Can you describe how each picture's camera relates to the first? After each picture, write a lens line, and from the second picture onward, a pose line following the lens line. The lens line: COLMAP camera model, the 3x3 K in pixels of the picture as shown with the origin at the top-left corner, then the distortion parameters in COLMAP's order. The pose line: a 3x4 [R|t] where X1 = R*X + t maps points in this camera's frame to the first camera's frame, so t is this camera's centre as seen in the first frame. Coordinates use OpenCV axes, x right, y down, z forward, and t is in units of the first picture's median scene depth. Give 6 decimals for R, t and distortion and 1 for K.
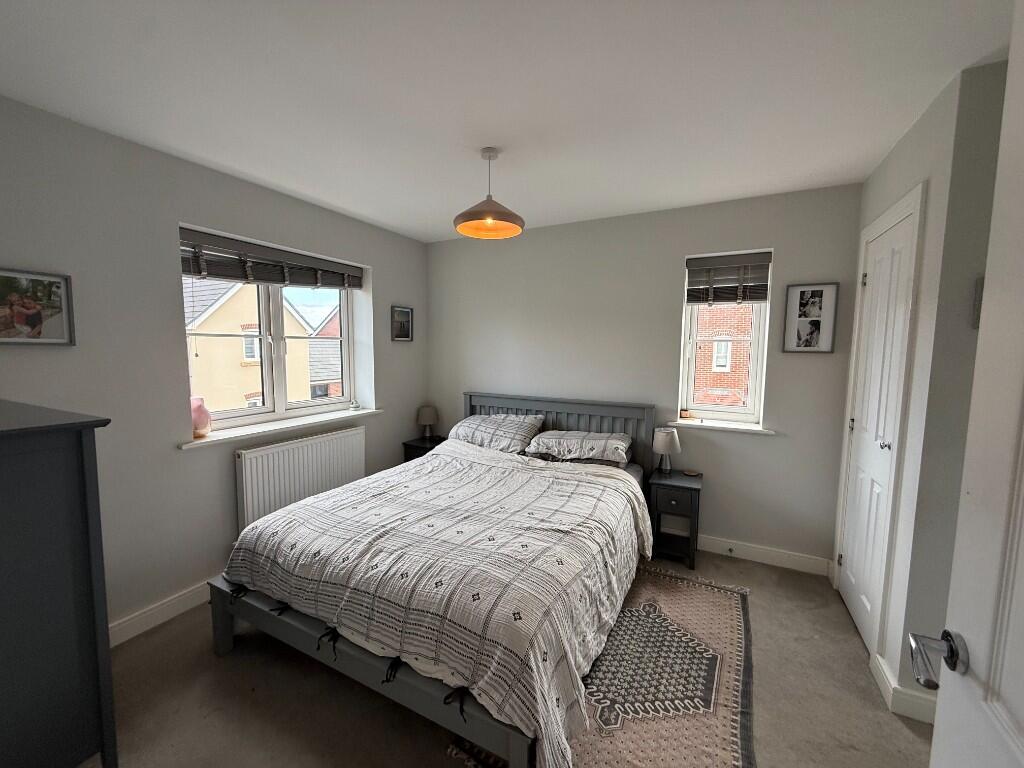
lens RADIAL K [[409.0, 0, 512.0], [0, 409.0, 384.0], [0, 0, 1]] dist [-0.000109, 0.000084]
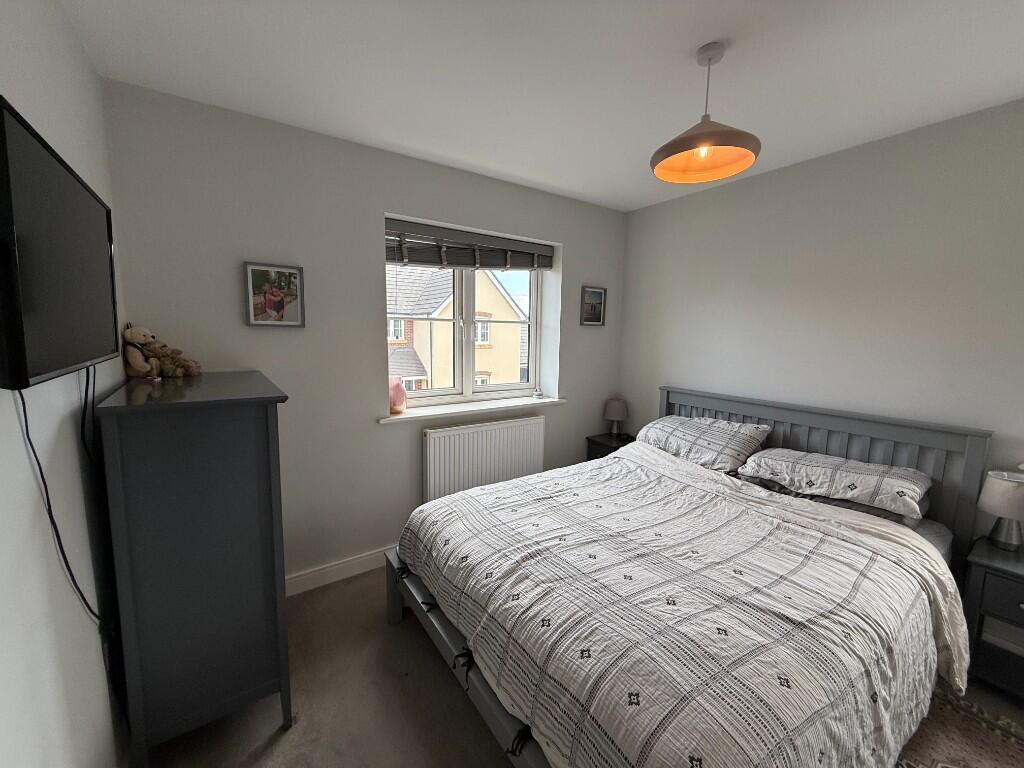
lens RADIAL K [[409.0, 0, 512.0], [0, 409.0, 384.0], [0, 0, 1]] dist [-0.000109, 0.000084]
pose [[0.881413, 0.066975, -0.467575, 0.009639], [-0.051591, 0.997625, 0.045646, -0.012516], [0.469521, -0.016110, 0.882774, 0.186048]]
